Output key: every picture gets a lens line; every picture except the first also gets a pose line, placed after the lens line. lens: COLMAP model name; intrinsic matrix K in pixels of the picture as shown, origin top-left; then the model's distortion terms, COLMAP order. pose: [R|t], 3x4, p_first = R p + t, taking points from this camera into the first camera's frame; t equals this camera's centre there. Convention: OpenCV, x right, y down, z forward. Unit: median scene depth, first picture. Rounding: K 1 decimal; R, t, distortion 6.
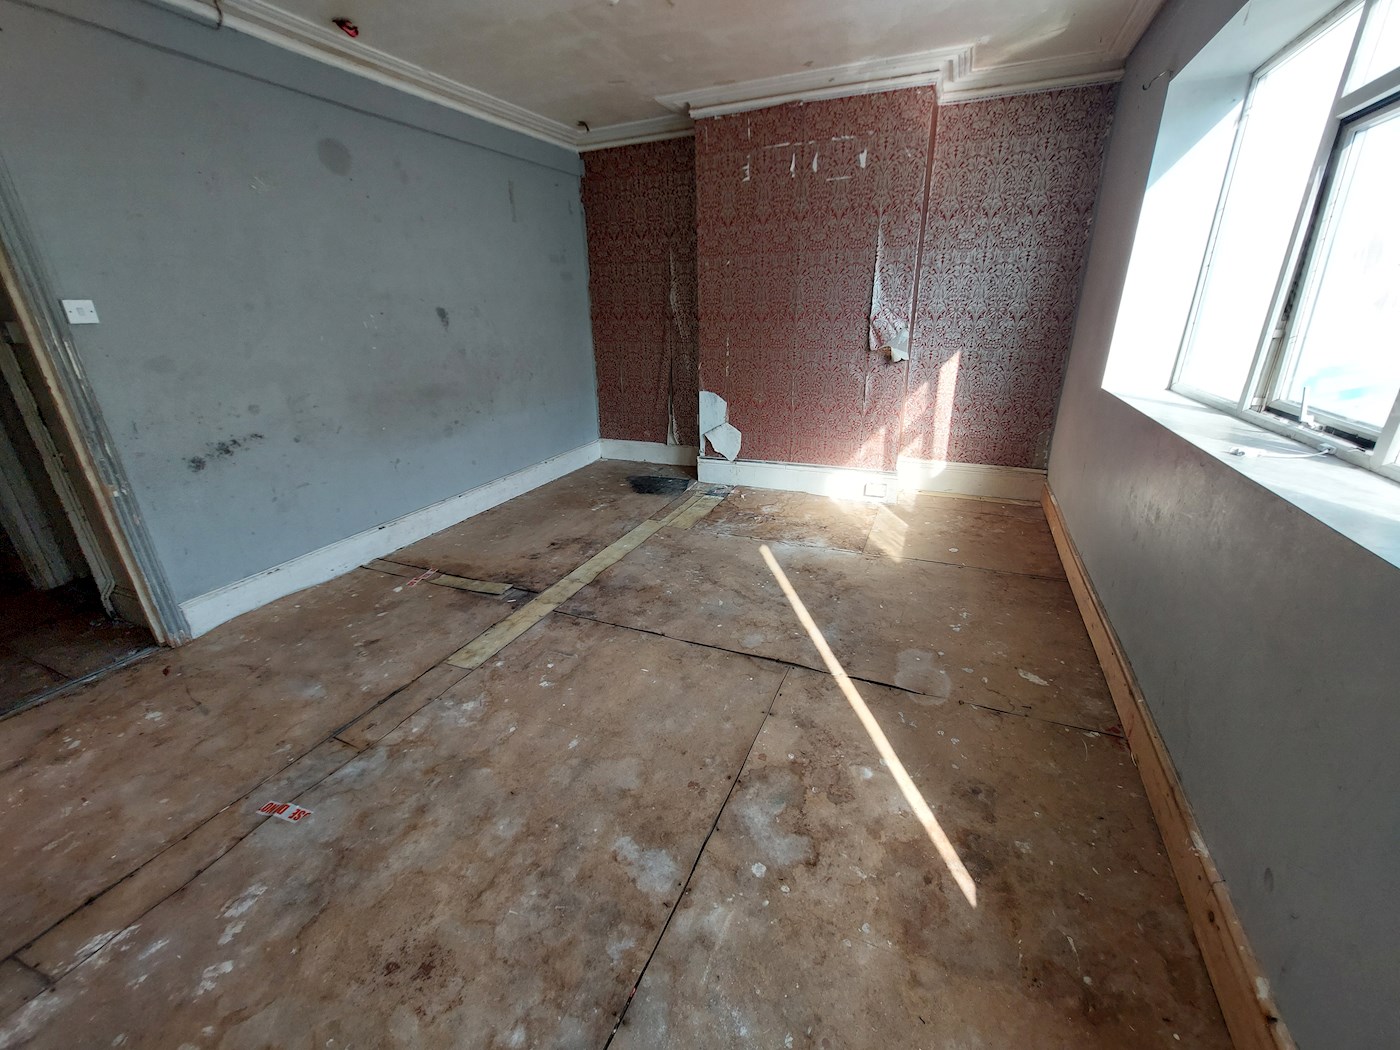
lens RADIAL K [[563.2, 0, 710.5], [0, 563.2, 524.4], [0, 0, 1]] dist [-0.012701, -0.000287]
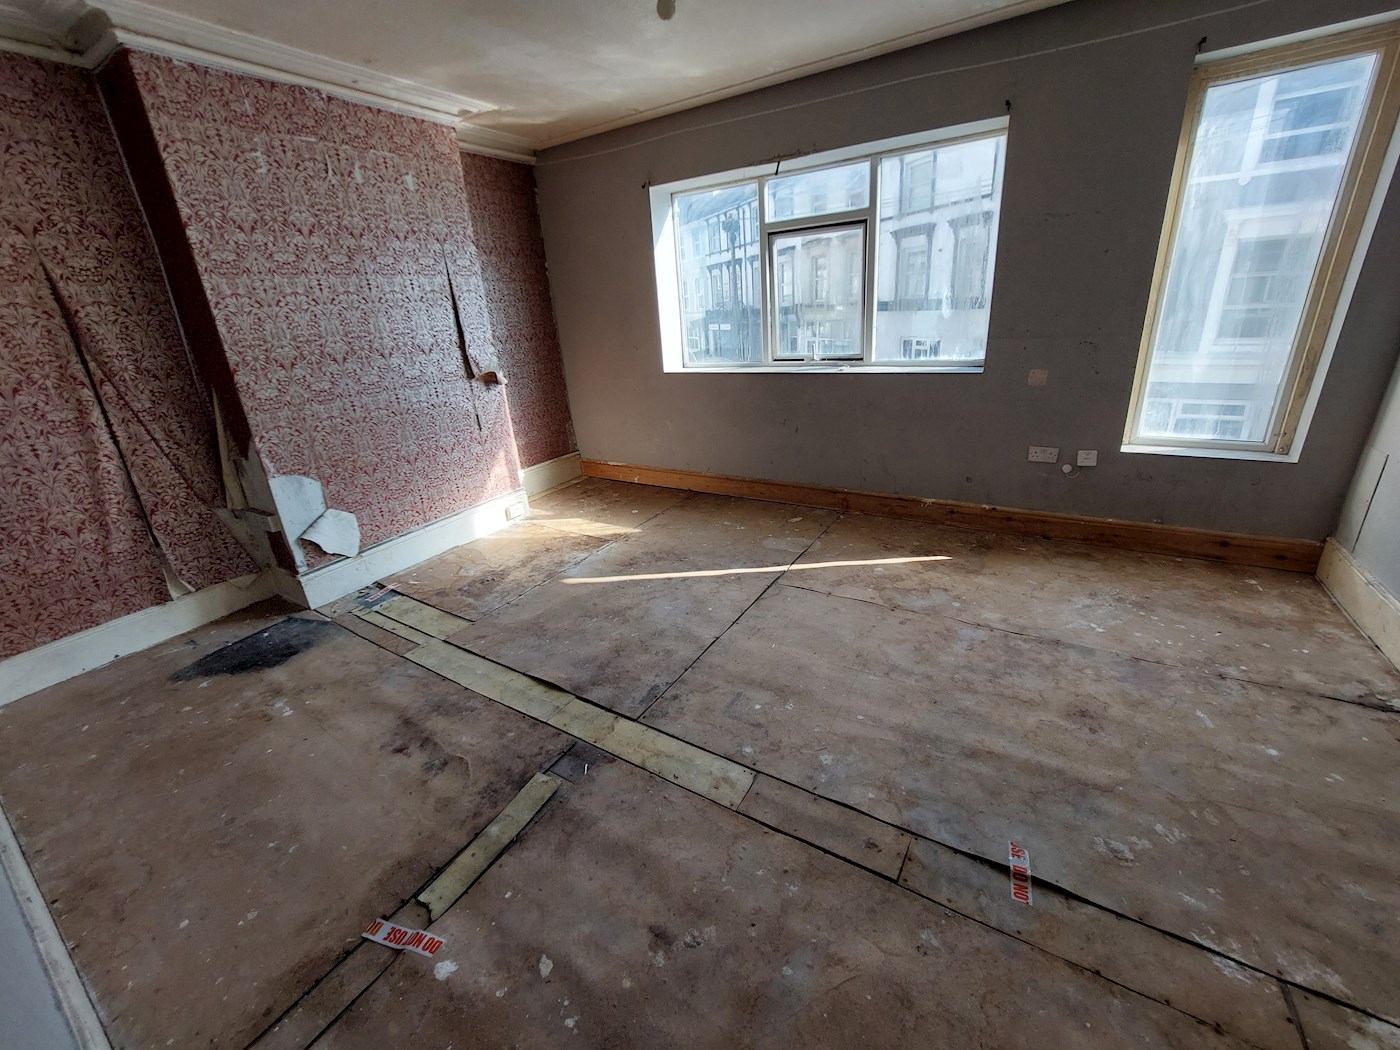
lens RADIAL K [[563.2, 0, 707.0], [0, 563.2, 524.2], [0, 0, 1]] dist [-0.012701, -0.000287]
pose [[0.132136, -0.349343, 0.927631, -0.746772], [0.415288, 0.869254, 0.268203, -0.205400], [-0.900042, 0.349795, 0.259938, 0.525374]]
